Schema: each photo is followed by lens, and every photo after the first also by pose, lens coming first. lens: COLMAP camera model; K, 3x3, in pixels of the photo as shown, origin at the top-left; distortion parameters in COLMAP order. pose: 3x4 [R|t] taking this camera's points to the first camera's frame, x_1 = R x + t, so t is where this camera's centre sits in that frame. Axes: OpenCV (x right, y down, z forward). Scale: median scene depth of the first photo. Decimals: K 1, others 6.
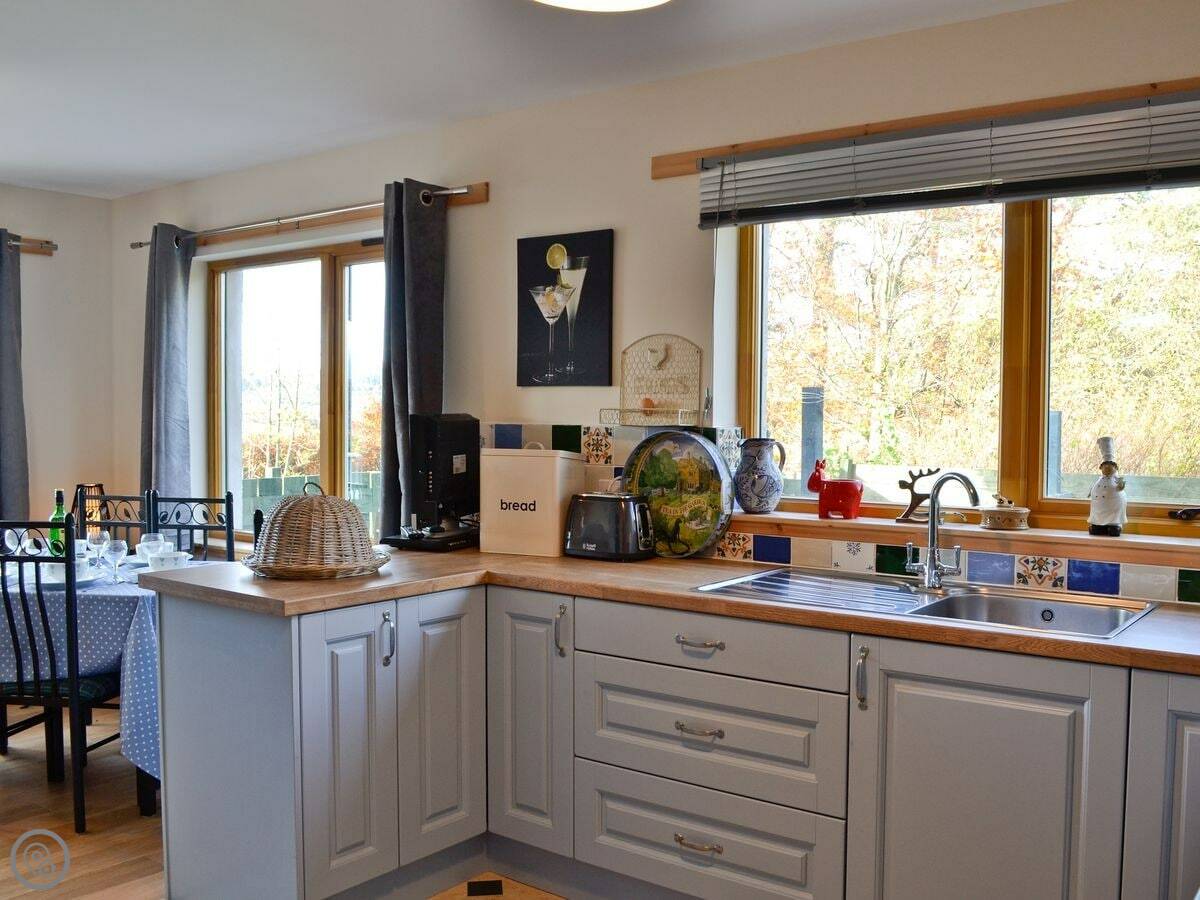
lens RADIAL K [[1106.2, 0, 600.0], [0, 1106.2, 450.0], [0, 0, 1]] dist [-0.093509, 0.004531]
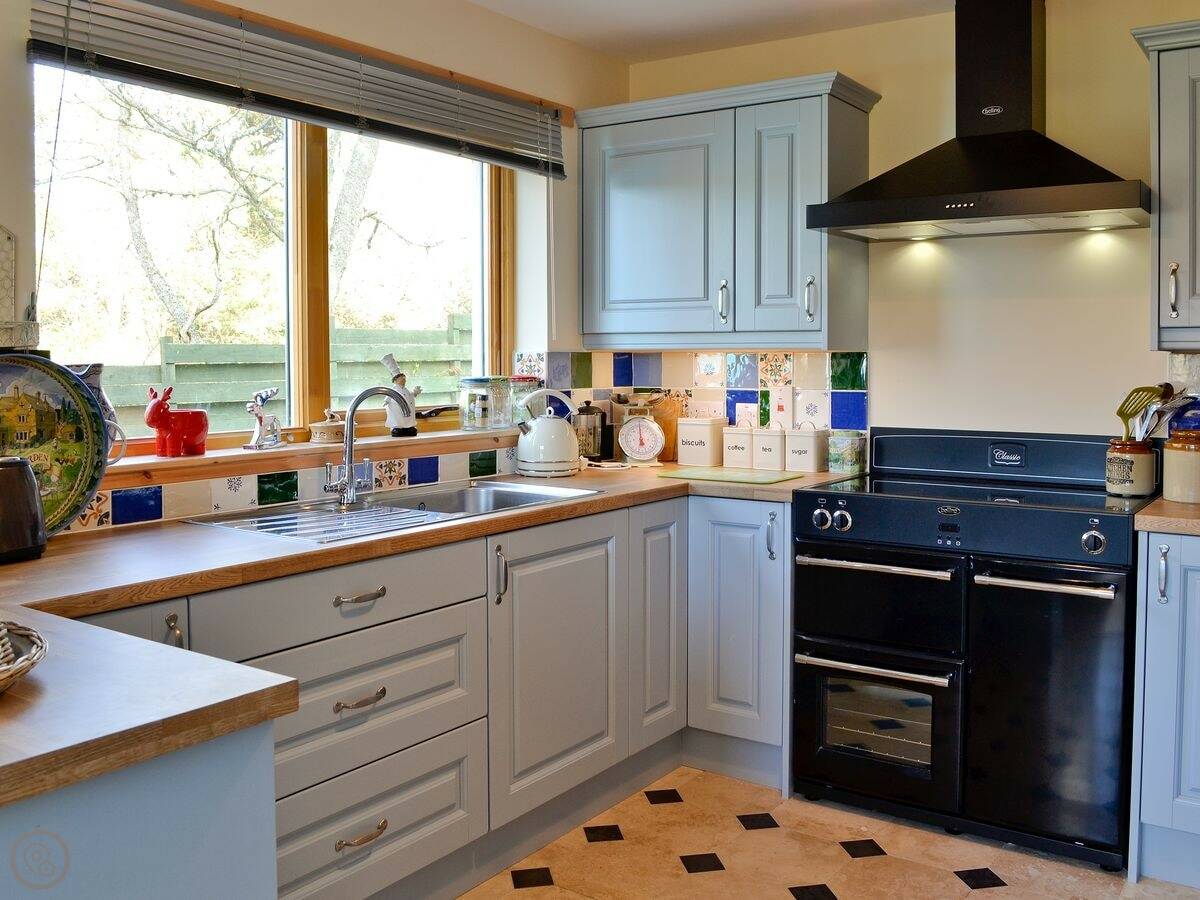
lens RADIAL K [[1106.2, 0, 600.0], [0, 1106.2, 450.0], [0, 0, 1]] dist [-0.093509, 0.004531]
pose [[-0.039886, -0.086354, 0.995466, -0.625436], [0.042839, 0.995195, 0.088047, -0.001992], [-0.998286, 0.046156, -0.035995, 0.712515]]
